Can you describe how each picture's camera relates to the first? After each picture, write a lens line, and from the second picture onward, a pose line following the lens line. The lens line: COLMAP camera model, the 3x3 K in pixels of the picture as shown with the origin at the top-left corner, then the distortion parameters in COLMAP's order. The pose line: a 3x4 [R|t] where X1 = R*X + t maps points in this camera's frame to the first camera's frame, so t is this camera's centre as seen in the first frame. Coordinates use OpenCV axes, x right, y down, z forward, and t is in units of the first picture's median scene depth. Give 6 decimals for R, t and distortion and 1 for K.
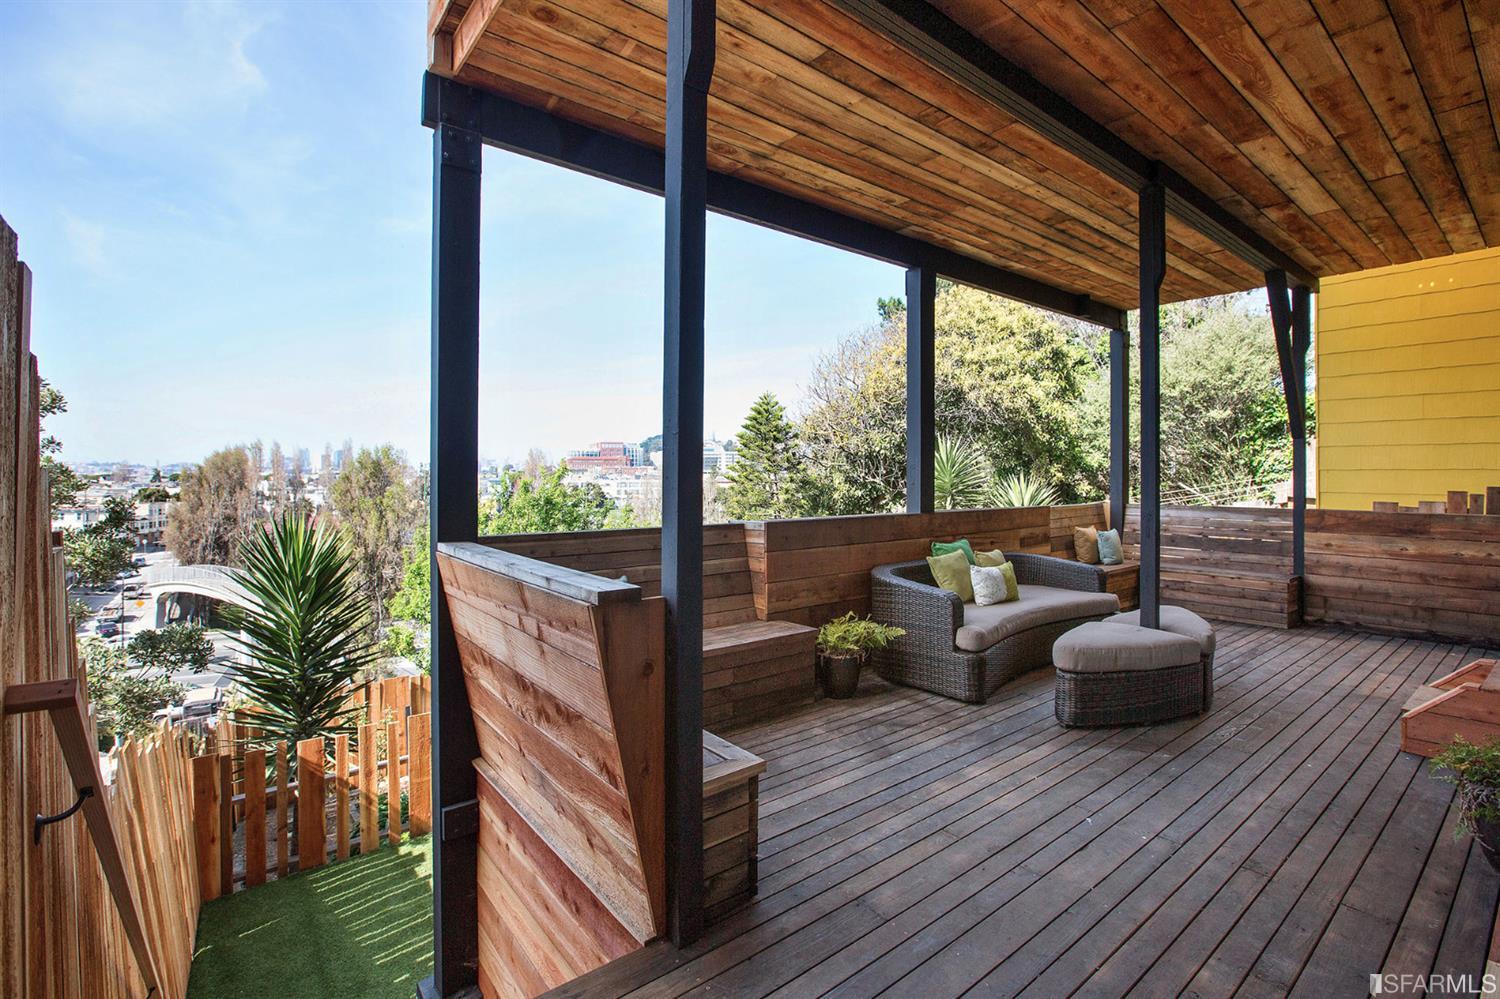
lens RADIAL K [[694.6, 0, 771.3], [0, 694.6, 465.9], [0, 0, 1]] dist [-0.035978, 0.013498]
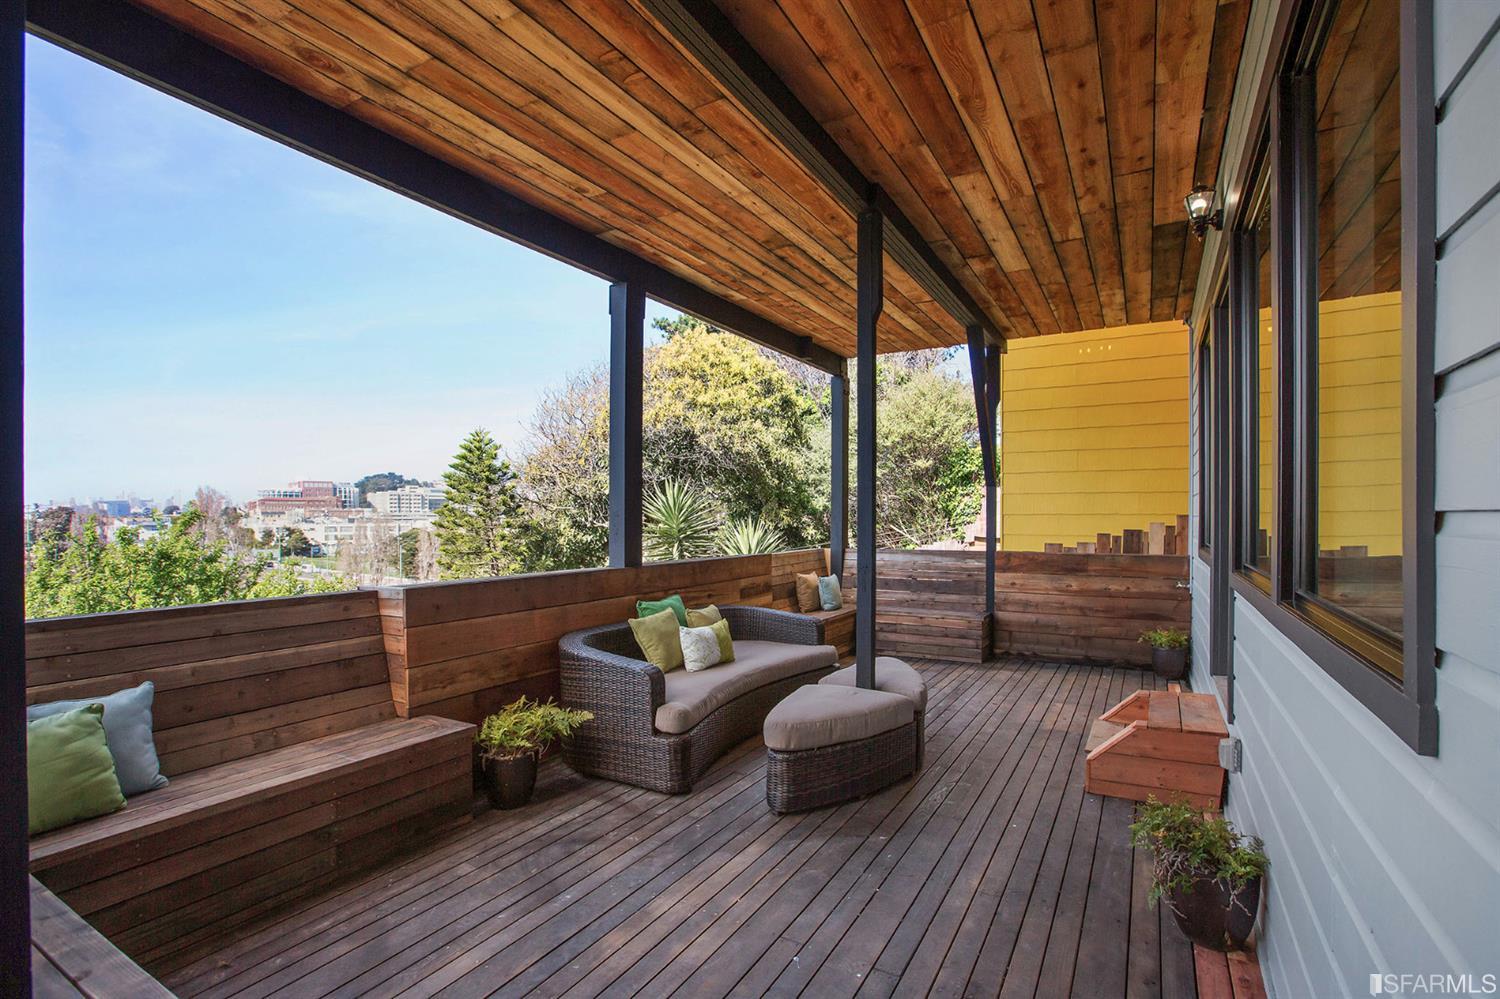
lens RADIAL K [[694.6, 0, 736.0], [0, 694.6, 512.4], [0, 0, 1]] dist [-0.035978, 0.013498]
pose [[0.950096, 0.001678, 0.311952, 0.075064], [-0.003325, 0.999983, 0.004748, -0.004372], [-0.311939, -0.005549, 0.950086, 0.135181]]
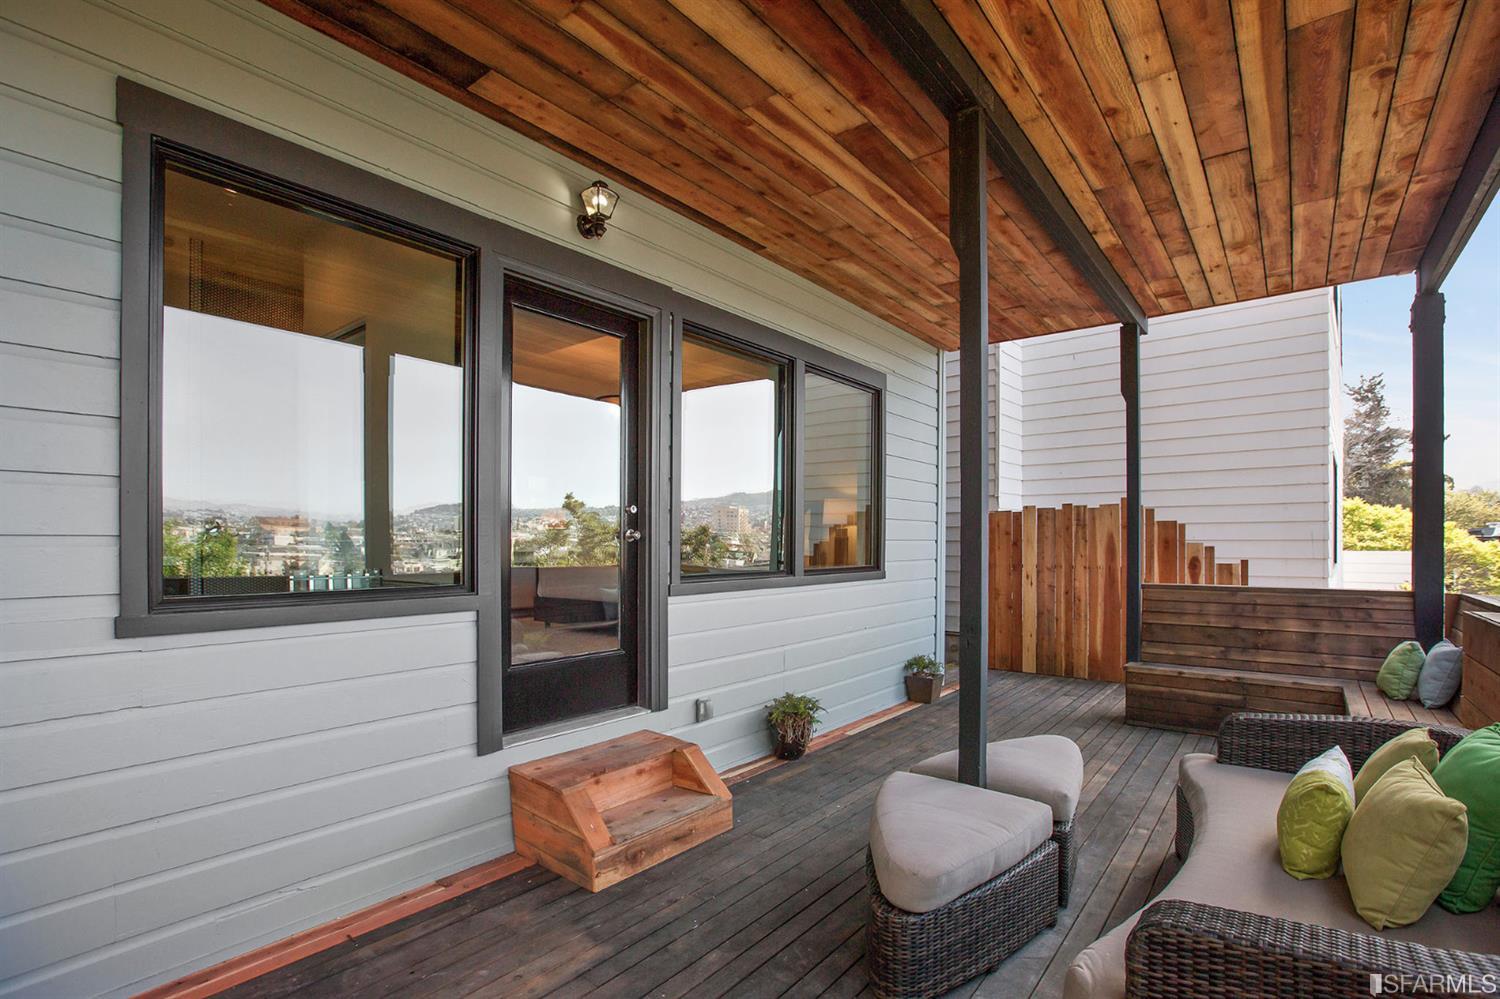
lens RADIAL K [[694.6, 0, 761.1], [0, 694.6, 569.9], [0, 0, 1]] dist [-0.035978, 0.013498]
pose [[-0.979425, 0.011336, -0.201488, 0.642085], [0.006325, 0.999655, 0.025497, 0.012378], [0.201707, 0.023698, -0.979159, 1.167698]]
